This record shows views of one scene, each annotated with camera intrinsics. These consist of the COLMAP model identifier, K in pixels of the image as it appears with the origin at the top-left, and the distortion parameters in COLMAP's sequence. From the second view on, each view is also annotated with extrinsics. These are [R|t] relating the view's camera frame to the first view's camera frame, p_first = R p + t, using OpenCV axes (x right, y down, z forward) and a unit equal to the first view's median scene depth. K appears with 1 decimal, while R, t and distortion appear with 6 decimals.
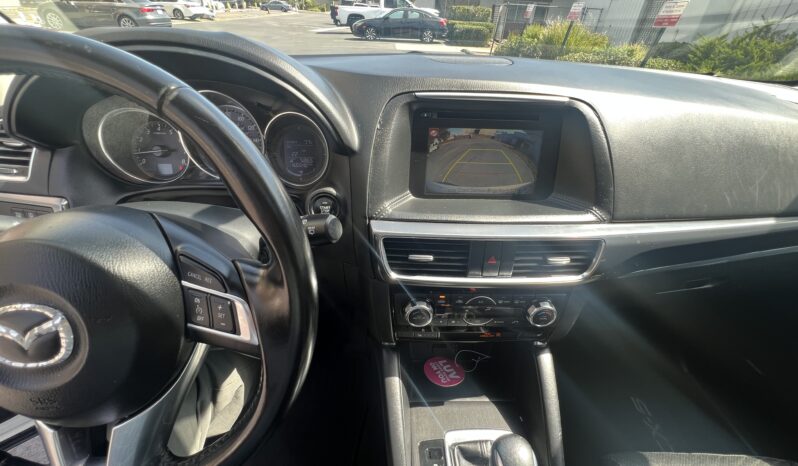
lens RADIAL K [[338.6, 0, 401.9], [0, 338.6, 210.1], [0, 0, 1]] dist [-0.002105, 0.000354]
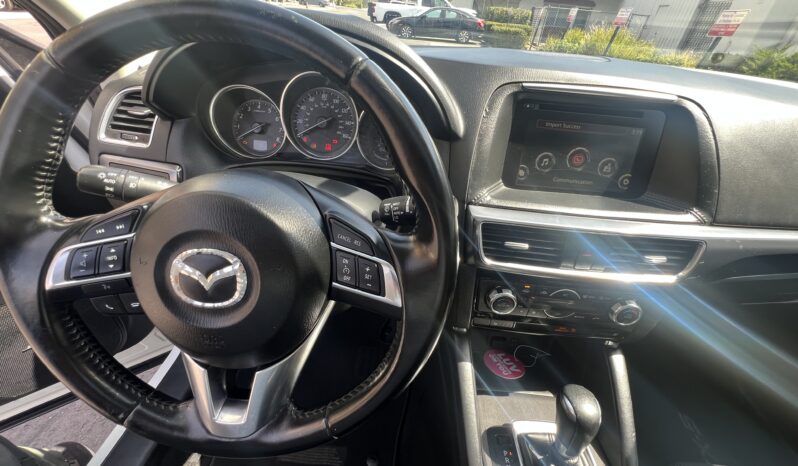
lens RADIAL K [[338.6, 0, 403.6], [0, 338.6, 210.3], [0, 0, 1]] dist [-0.002105, 0.000354]
pose [[0.995741, 0.071413, -0.058308, -0.213178], [-0.071218, 0.997446, 0.005425, 0.050193], [0.058547, -0.001249, 0.998284, -0.034914]]
